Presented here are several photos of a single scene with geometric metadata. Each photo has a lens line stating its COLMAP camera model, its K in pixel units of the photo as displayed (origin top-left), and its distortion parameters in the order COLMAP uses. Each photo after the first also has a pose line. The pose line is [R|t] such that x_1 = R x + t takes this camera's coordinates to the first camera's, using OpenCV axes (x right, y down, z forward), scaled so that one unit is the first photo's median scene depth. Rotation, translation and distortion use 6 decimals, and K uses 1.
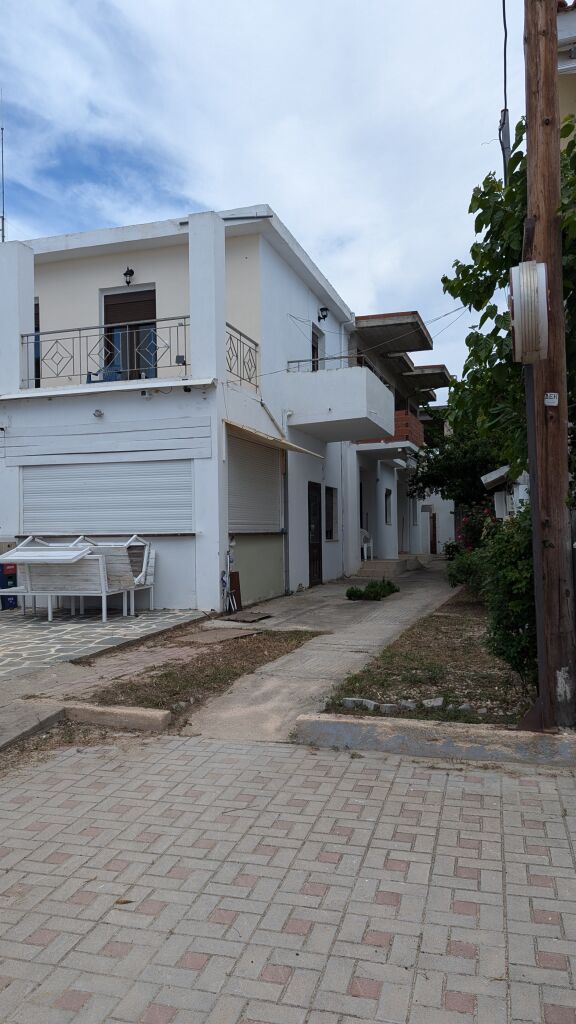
lens RADIAL K [[753.9, 0, 288.0], [0, 753.9, 512.0], [0, 0, 1]] dist [0.063032, -0.067413]
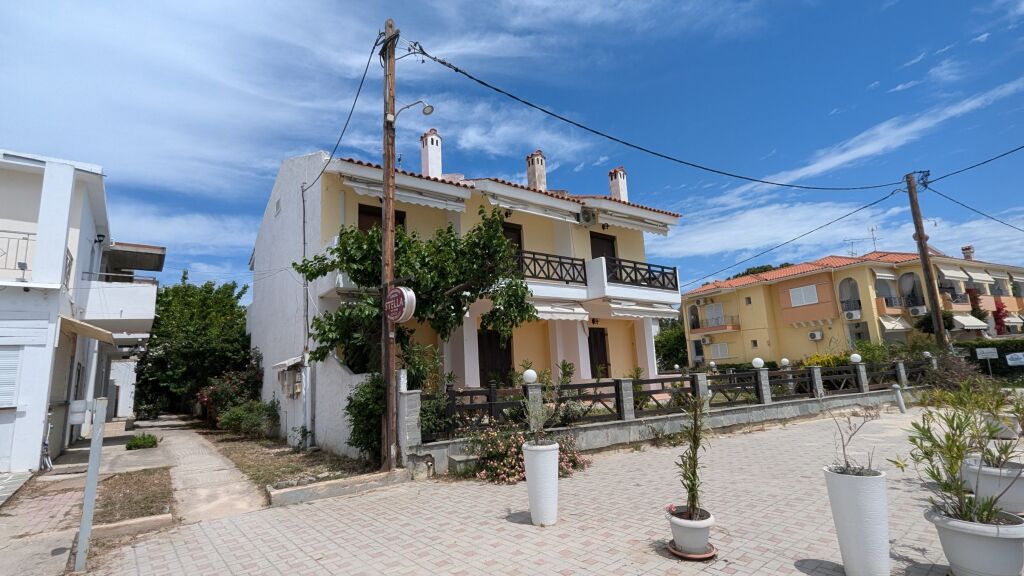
lens RADIAL K [[429.0, 0, 514.6], [0, 429.0, 292.2], [0, 0, 1]] dist [-0.001065, -0.000095]
pose [[0.579405, 0.137667, 0.803329, -0.488939], [0.026785, 0.981883, -0.187585, -0.004694], [-0.814599, 0.130205, 0.565221, -0.141819]]
